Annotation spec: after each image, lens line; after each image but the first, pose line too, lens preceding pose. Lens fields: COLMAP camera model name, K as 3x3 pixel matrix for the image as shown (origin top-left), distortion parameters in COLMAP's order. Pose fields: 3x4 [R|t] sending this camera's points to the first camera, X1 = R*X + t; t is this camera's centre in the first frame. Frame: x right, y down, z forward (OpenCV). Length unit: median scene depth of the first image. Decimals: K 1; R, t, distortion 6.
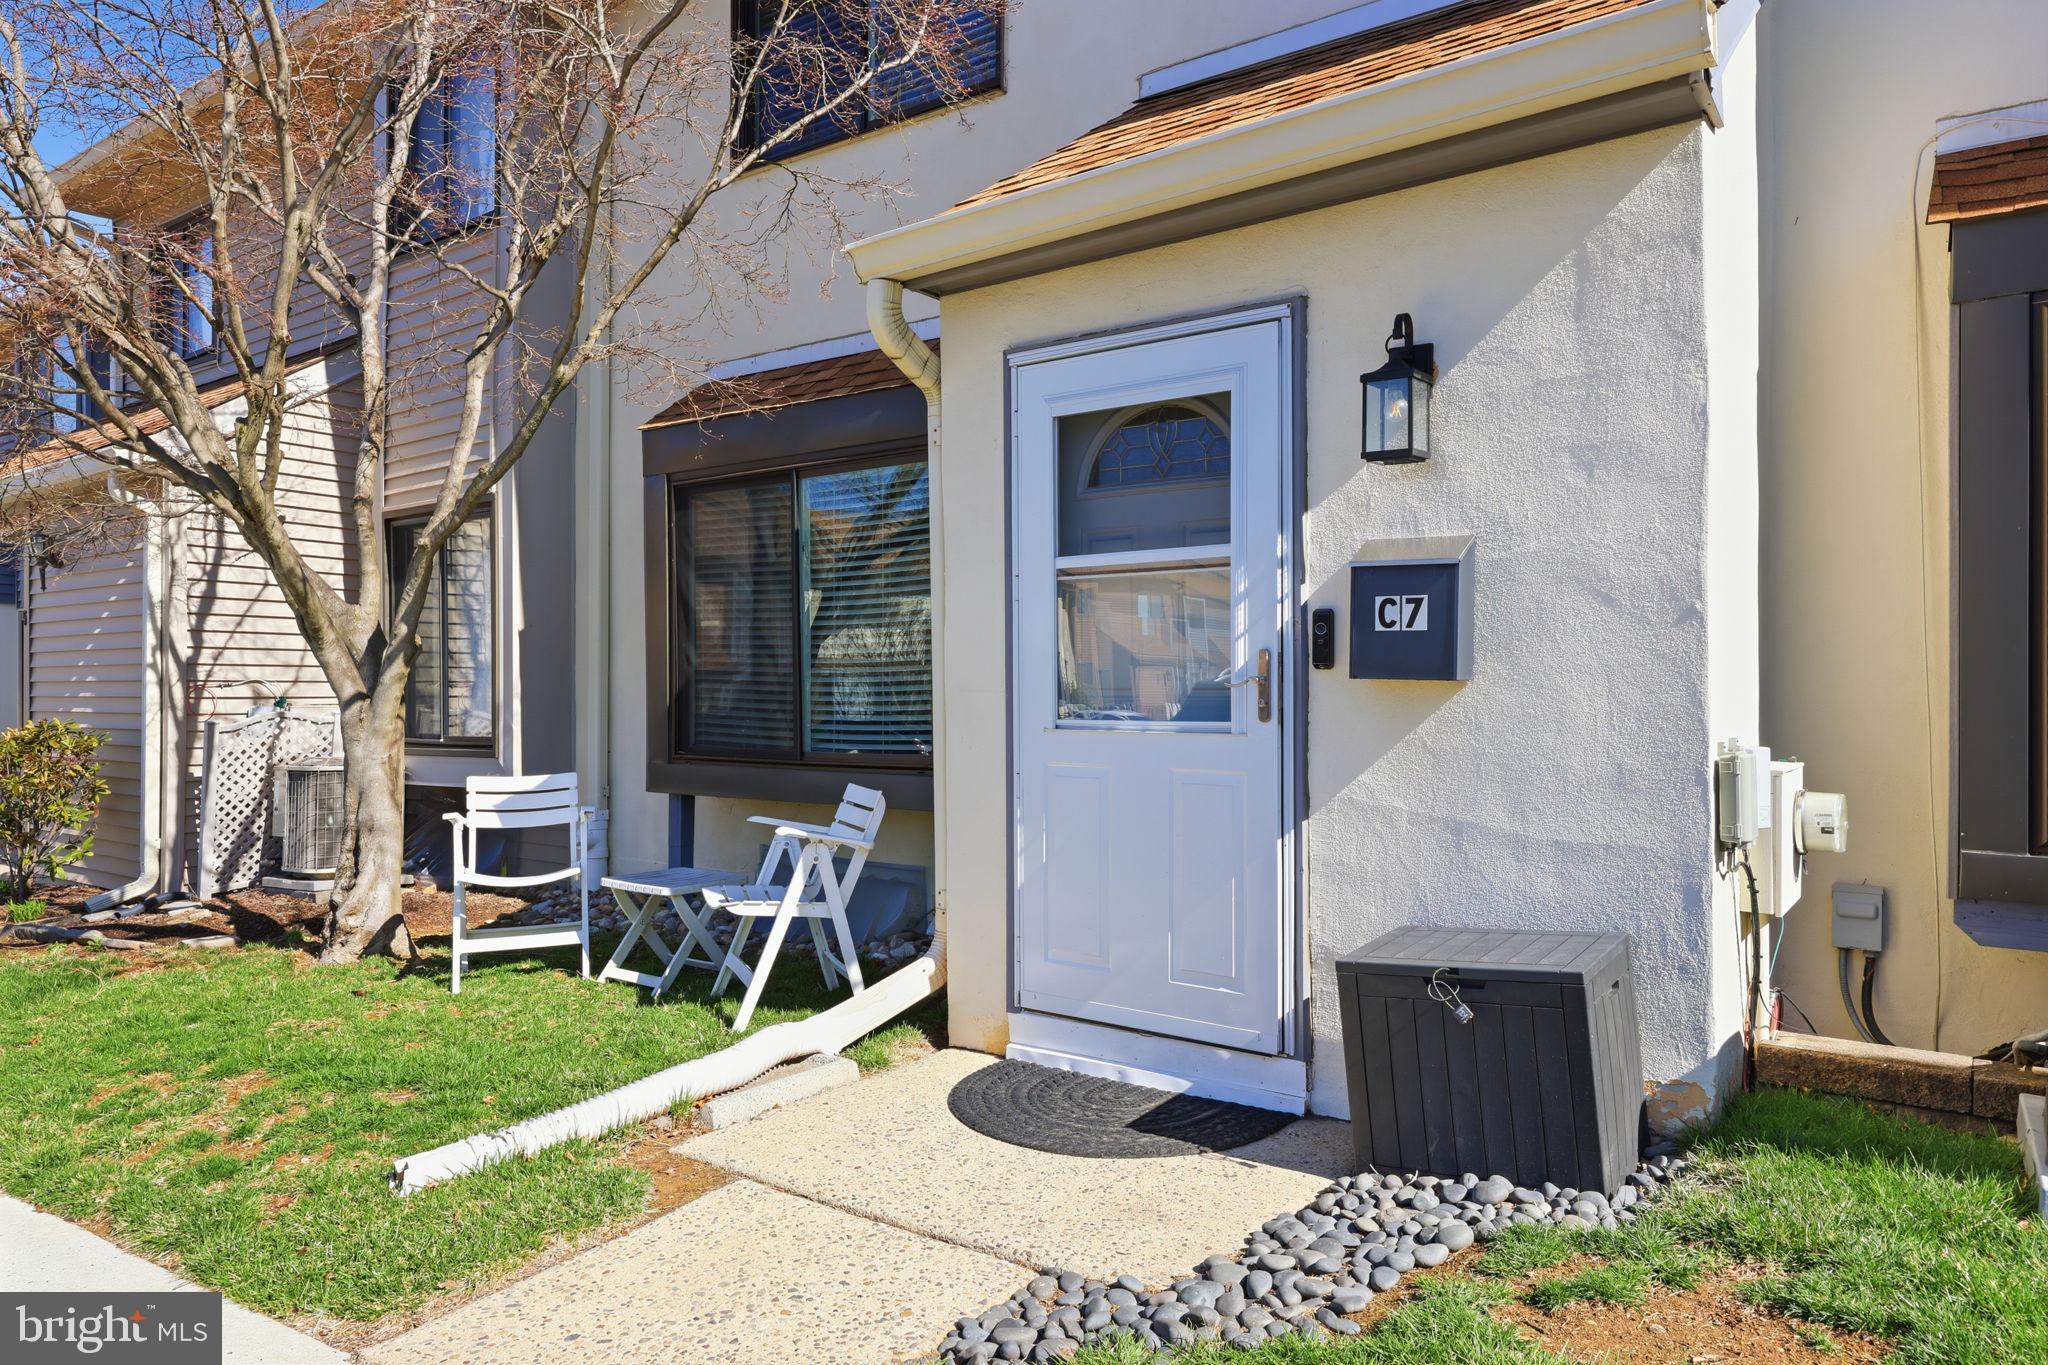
lens RADIAL K [[1359.7, 0, 1010.6], [0, 1359.7, 694.5], [0, 0, 1]] dist [0.005045, -0.004928]
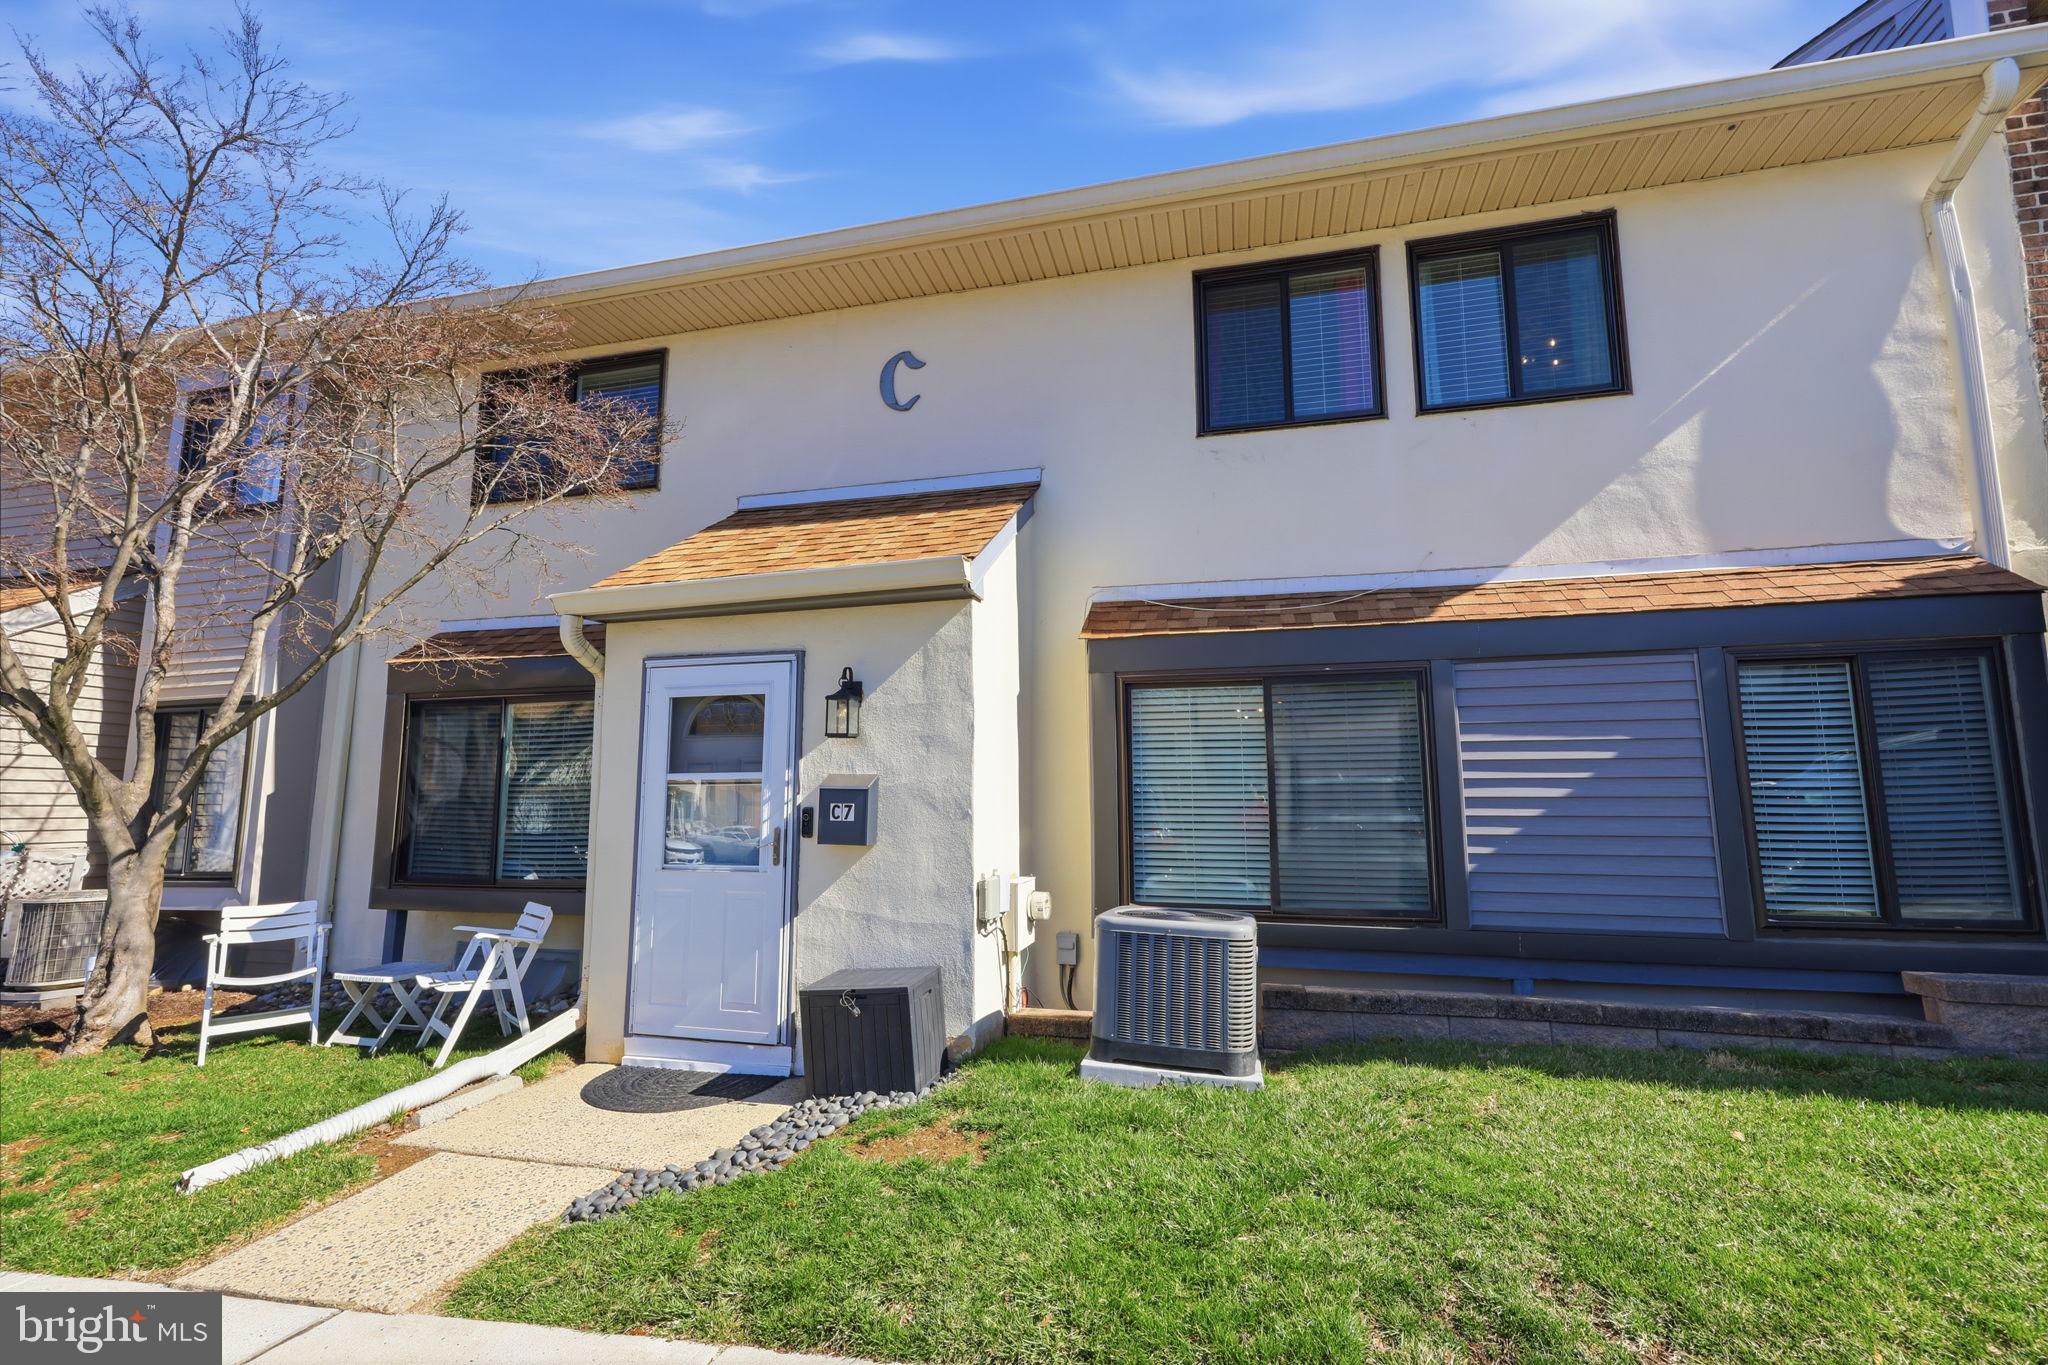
lens RADIAL K [[913.6, 0, 1050.2], [0, 913.6, 678.3], [0, 0, 1]] dist [0.002017, 0.000883]
pose [[0.923593, 0.047518, 0.380418, 0.038735], [0.005326, 0.990603, -0.136666, -0.063343], [-0.383338, 0.128249, 0.914661, -0.368907]]
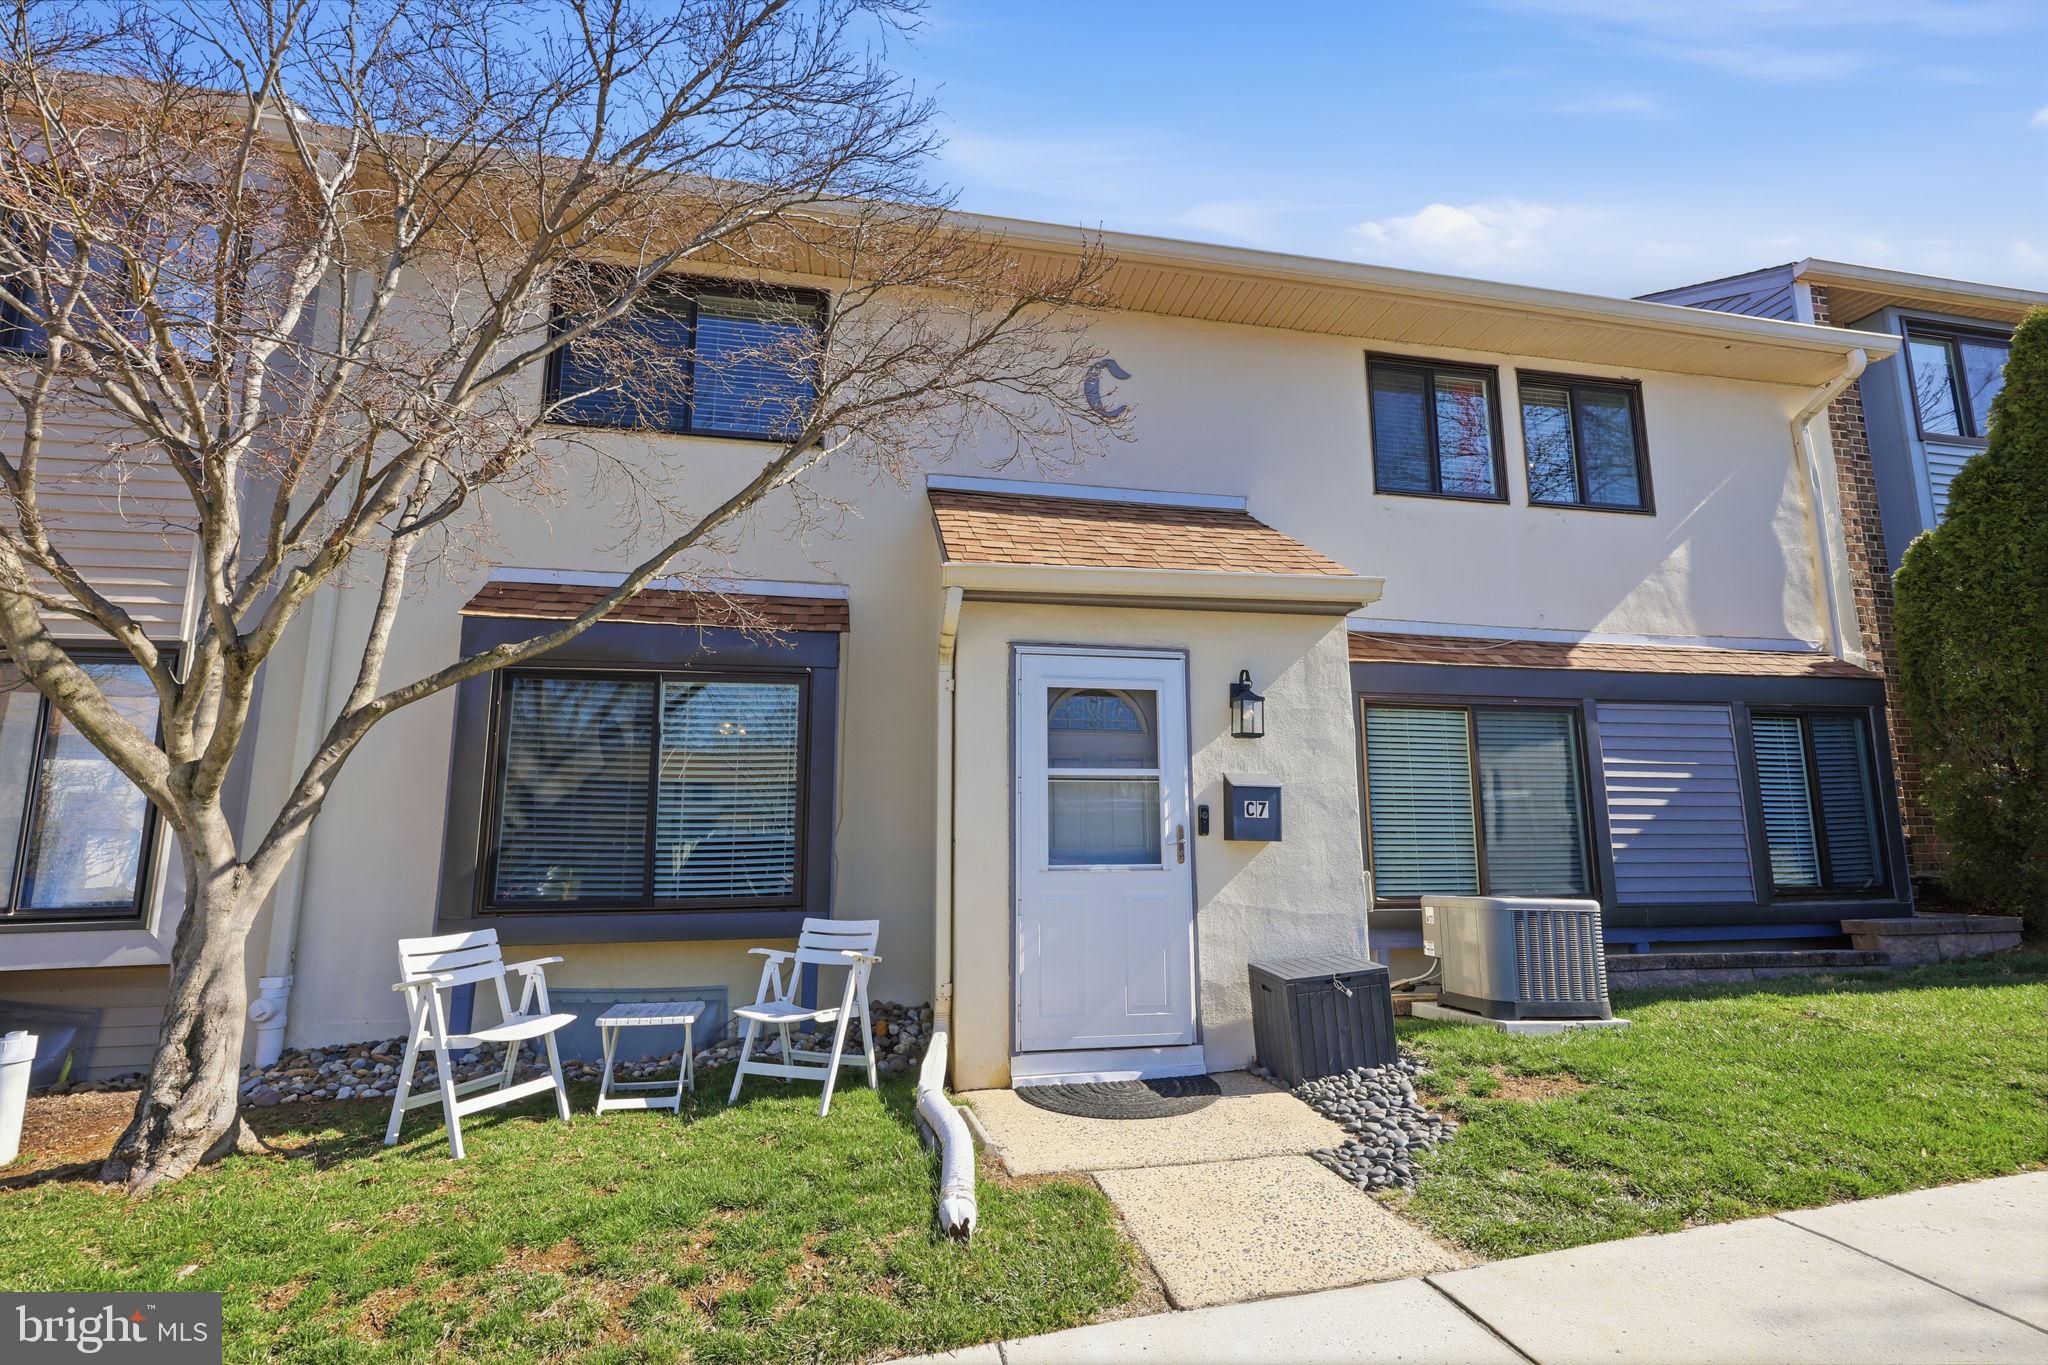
lens RADIAL K [[959.8, 0, 1029.2], [0, 959.8, 683.5], [0, 0, 1]] dist [0.002114, 0.000776]
pose [[0.654751, 0.119052, 0.746410, -0.978637], [0.008402, 0.986310, -0.164686, -0.008773], [-0.755798, 0.114100, 0.644787, 0.254740]]
